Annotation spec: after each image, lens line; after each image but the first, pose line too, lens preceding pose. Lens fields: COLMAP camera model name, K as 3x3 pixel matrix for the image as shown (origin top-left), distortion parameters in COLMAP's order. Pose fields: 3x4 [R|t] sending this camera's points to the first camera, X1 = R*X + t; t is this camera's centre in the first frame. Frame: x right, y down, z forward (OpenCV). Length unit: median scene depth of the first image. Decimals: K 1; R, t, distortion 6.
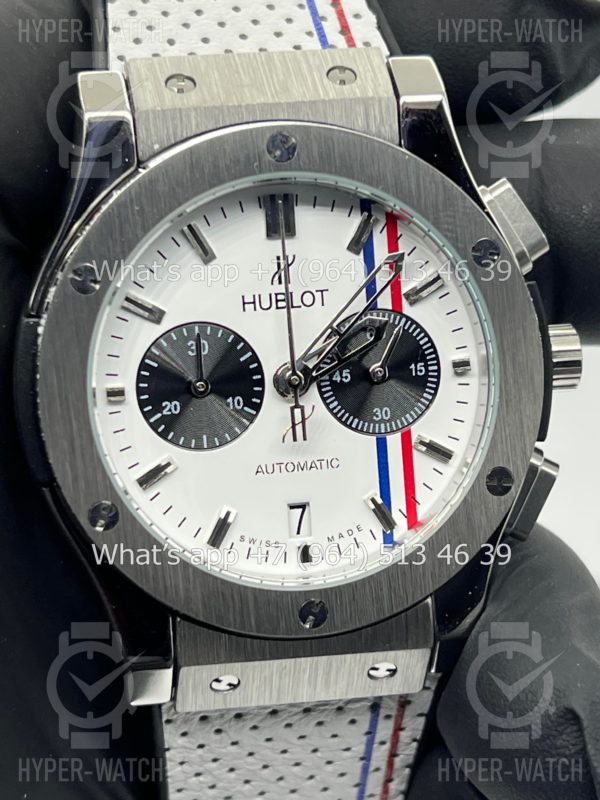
lens RADIAL K [[1852.5, 0, 292.5], [0, 1852.5, 404.4], [0, 0, 1]] dist [0.260334, 0.000000]
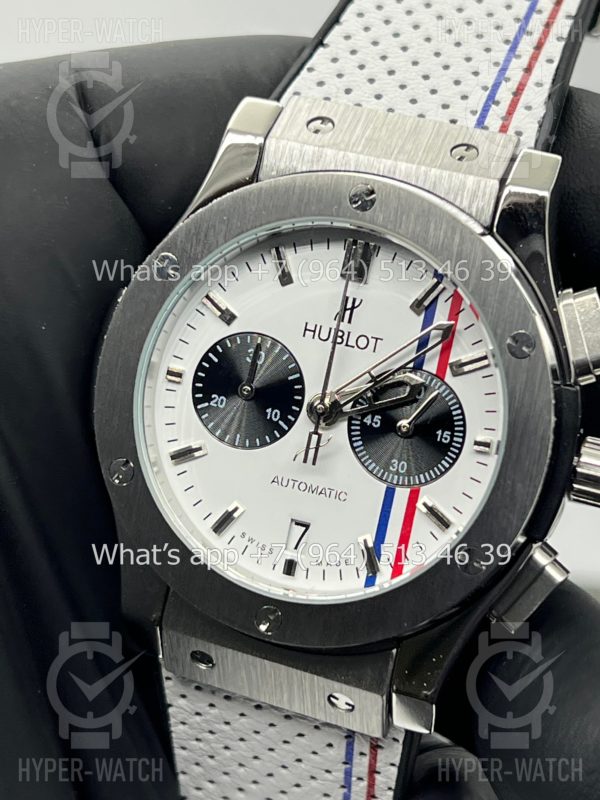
lens RADIAL K [[1852.5, 0, 303.9], [0, 1852.5, 404.4], [0, 0, 1]] dist [0.260334, 0.000000]
pose [[0.860835, 0.283870, -0.422352, 0.440335], [-0.300884, 0.953266, 0.027447, -0.041463], [0.410405, 0.103452, 0.906016, 0.015173]]
